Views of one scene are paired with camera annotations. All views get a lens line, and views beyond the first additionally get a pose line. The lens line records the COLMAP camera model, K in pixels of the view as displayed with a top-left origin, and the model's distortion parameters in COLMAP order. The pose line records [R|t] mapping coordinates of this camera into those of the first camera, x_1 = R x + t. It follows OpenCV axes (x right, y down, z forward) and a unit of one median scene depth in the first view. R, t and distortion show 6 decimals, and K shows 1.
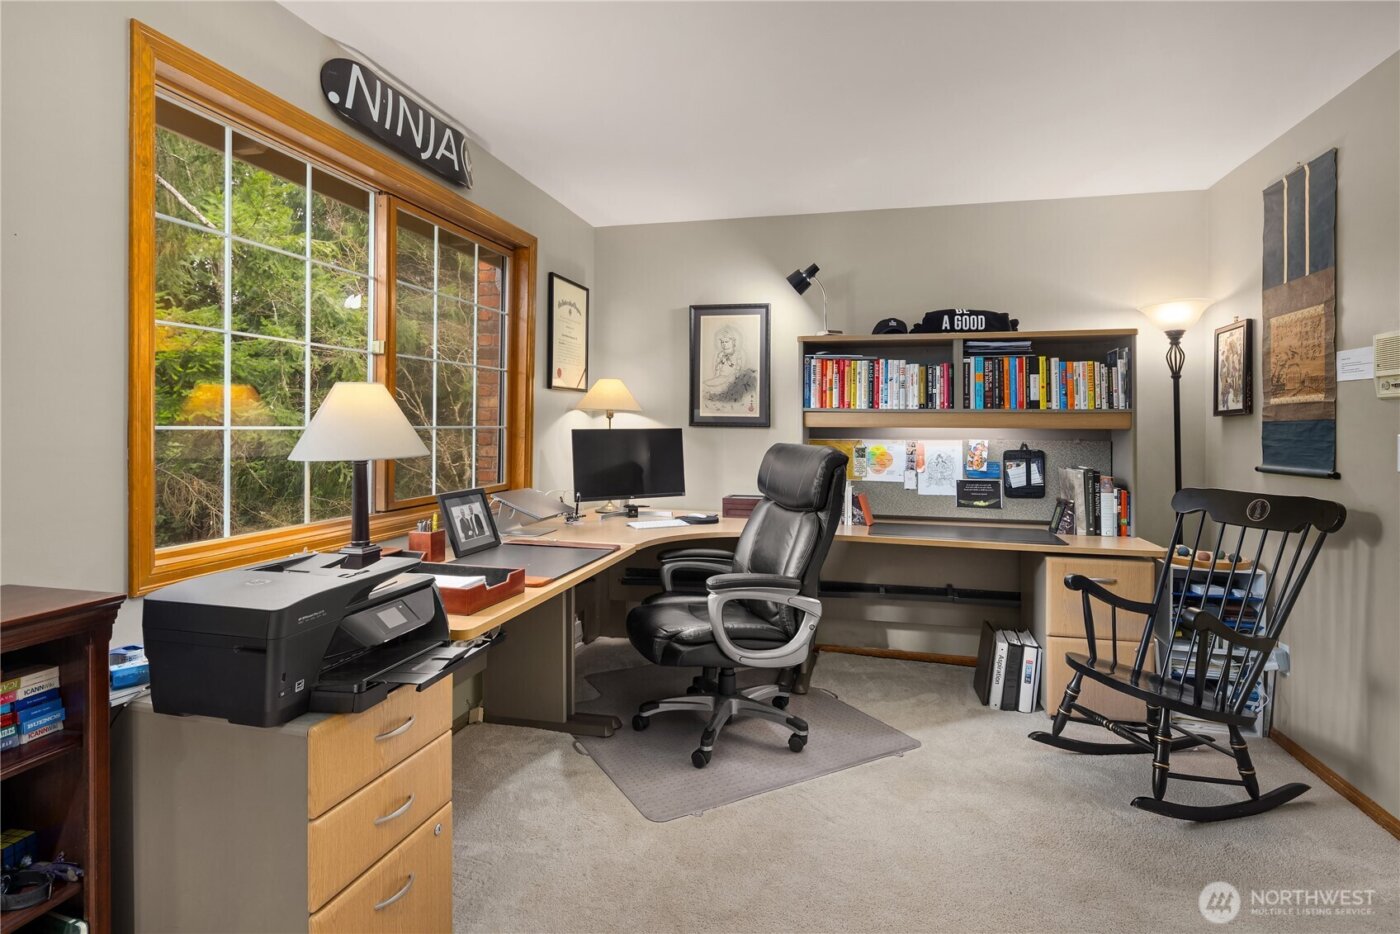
lens RADIAL K [[698.6, 0, 715.7], [0, 698.6, 422.3], [0, 0, 1]] dist [-0.000278, -0.002288]
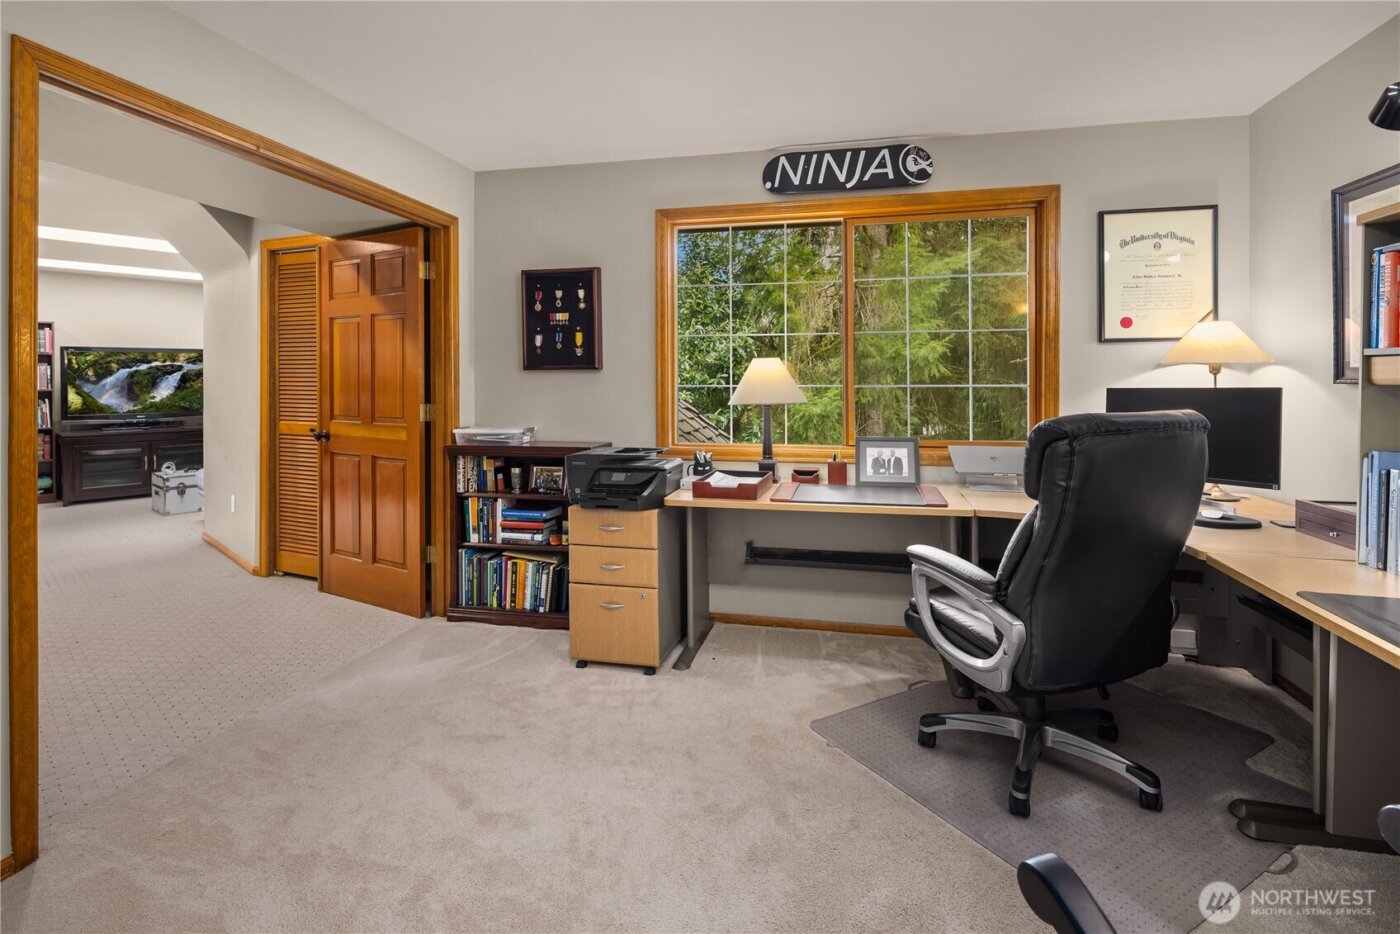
lens RADIAL K [[698.6, 0, 686.7], [0, 698.6, 373.3], [0, 0, 1]] dist [-0.000278, -0.002288]
pose [[0.009344, -0.011867, -0.999886, 0.901702], [0.005884, 0.999913, -0.011812, -0.001715], [0.999939, -0.005773, 0.009413, 0.649088]]
